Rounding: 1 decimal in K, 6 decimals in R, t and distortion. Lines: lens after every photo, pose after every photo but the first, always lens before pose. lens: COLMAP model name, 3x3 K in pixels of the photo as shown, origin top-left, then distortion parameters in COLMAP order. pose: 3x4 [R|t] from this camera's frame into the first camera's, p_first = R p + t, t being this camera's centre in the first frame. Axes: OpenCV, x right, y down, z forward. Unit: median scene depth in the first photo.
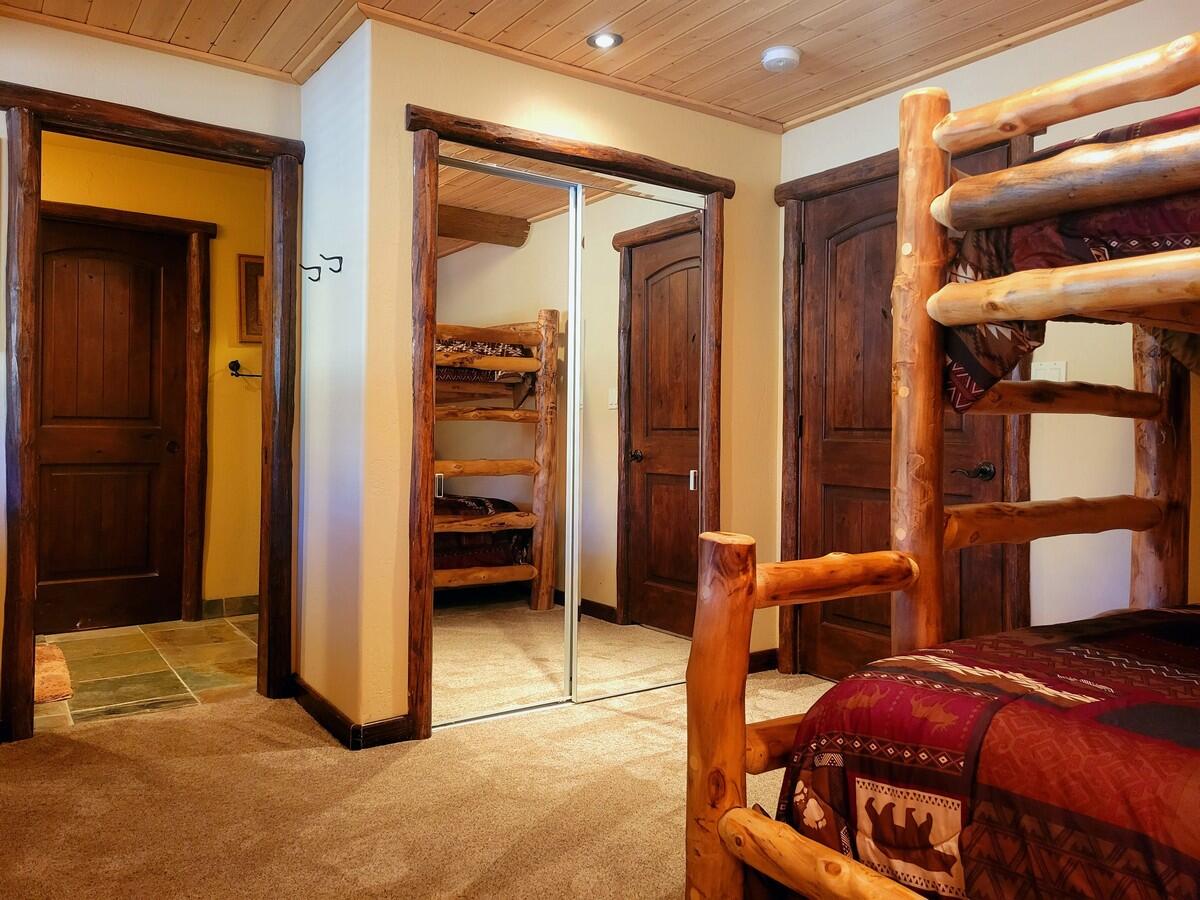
lens RADIAL K [[898.0, 0, 586.8], [0, 898.0, 438.4], [0, 0, 1]] dist [0.062278, -0.038788]
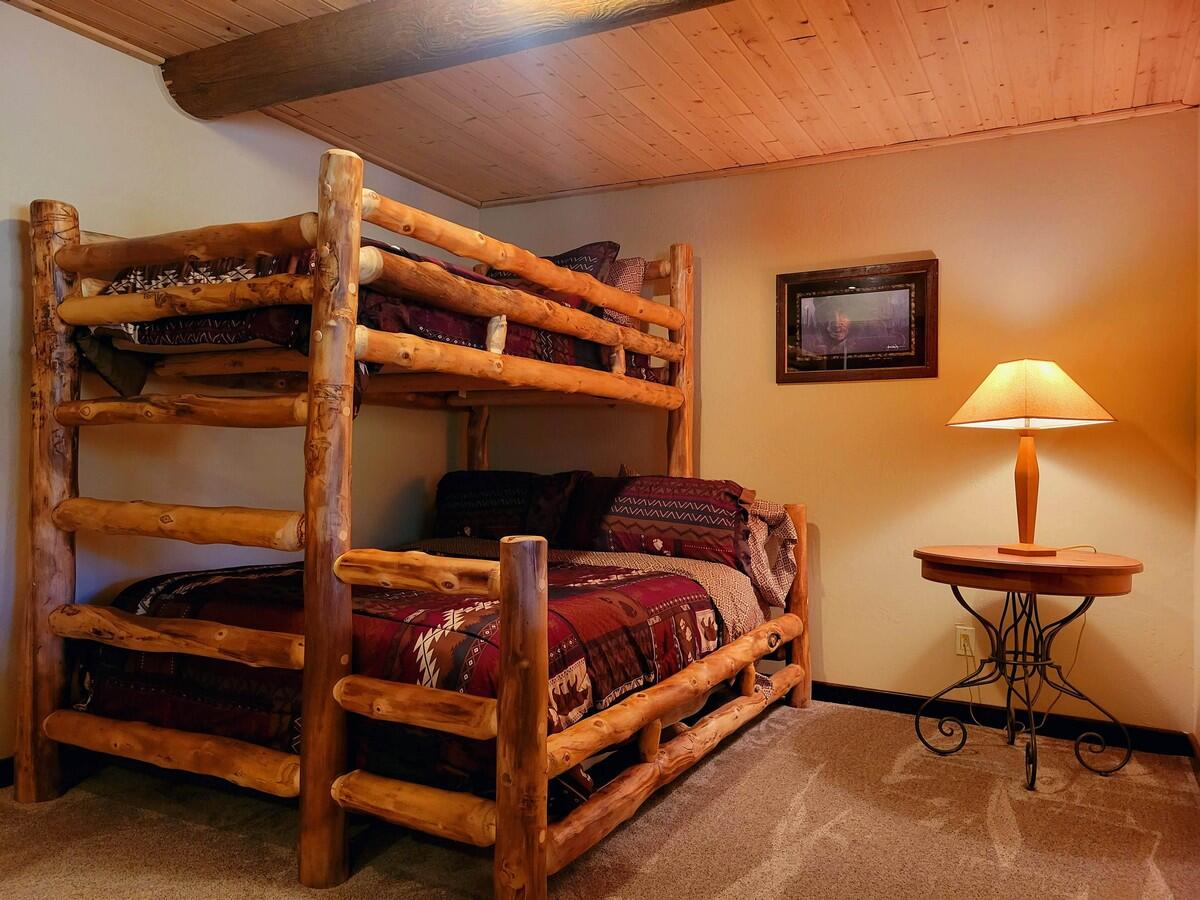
lens RADIAL K [[898.0, 0, 586.8], [0, 898.0, 438.4], [0, 0, 1]] dist [0.062278, -0.038788]
pose [[-0.442091, -0.006535, 0.896946, -0.849469], [-0.020103, 0.999794, -0.002624, -0.021398], [-0.896745, -0.019191, -0.442132, 1.285460]]
